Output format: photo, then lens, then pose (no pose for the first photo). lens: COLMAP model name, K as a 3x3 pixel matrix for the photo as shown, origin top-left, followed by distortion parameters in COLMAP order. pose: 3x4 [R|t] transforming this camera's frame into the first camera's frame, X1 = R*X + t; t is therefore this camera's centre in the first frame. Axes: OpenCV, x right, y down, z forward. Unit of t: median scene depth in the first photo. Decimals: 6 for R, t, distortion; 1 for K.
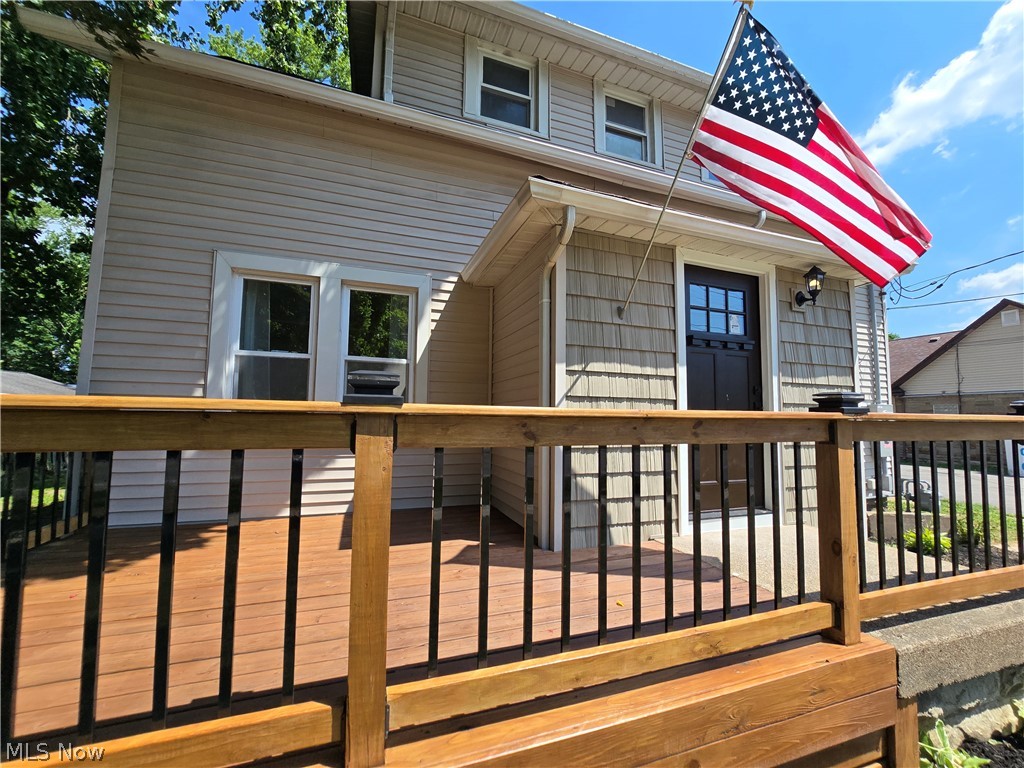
lens RADIAL K [[418.2, 0, 512.0], [0, 418.2, 384.0], [0, 0, 1]] dist [0.002930, -0.000202]
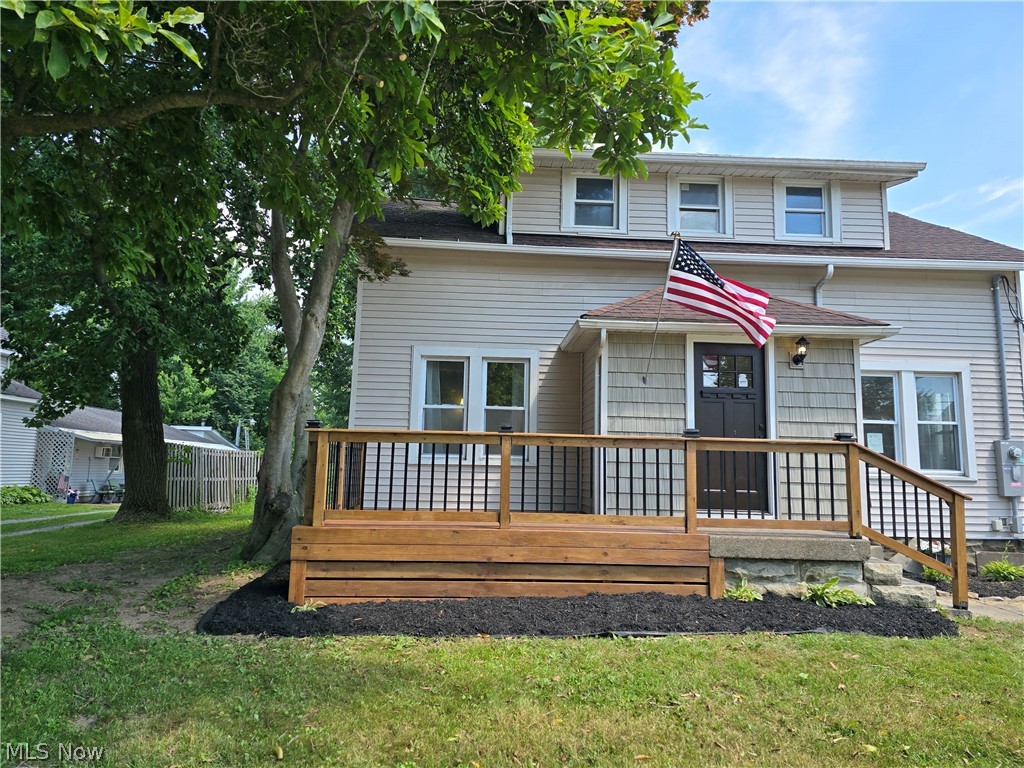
lens RADIAL K [[662.4, 0, 512.0], [0, 662.4, 384.0], [0, 0, 1]] dist [0.074277, -0.067886]
pose [[0.955609, -0.026230, -0.293468, 0.456330], [0.013488, 0.998880, -0.045360, -0.038304], [0.294329, 0.039388, 0.954892, -1.430945]]
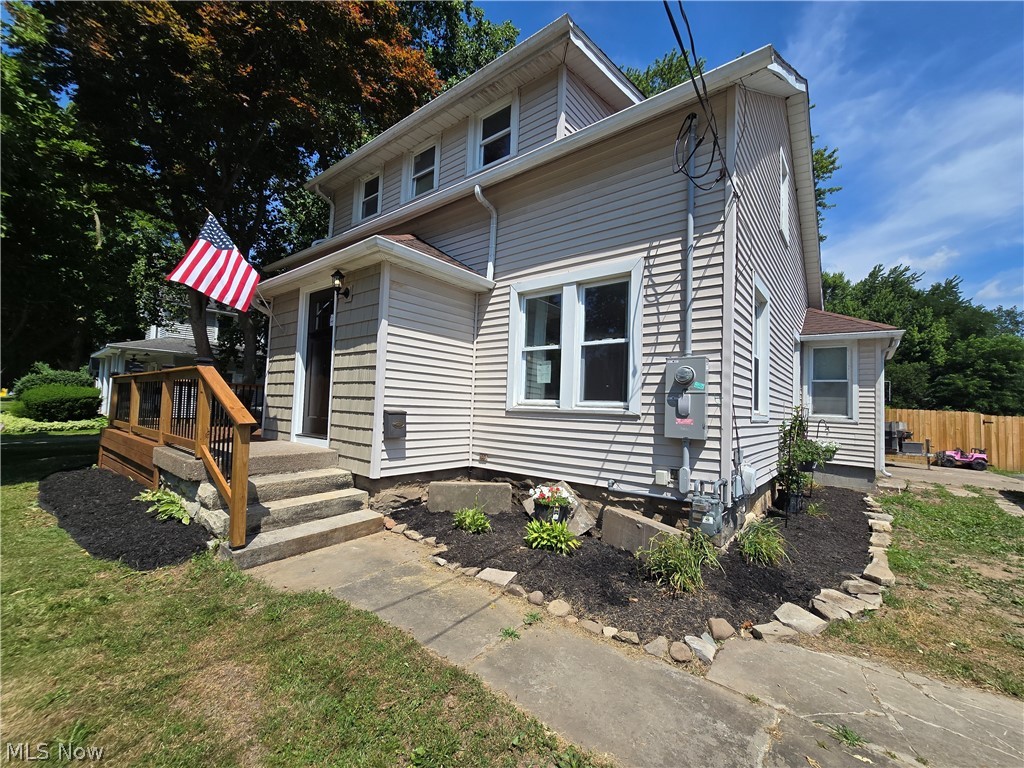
lens RADIAL K [[418.2, 0, 512.0], [0, 418.2, 384.0], [0, 0, 1]] dist [0.002930, -0.000202]
pose [[0.527297, -0.039592, -0.848758, 2.276734], [0.047511, 0.998725, -0.017071, 0.160793], [0.848351, -0.031324, 0.528506, 0.742683]]
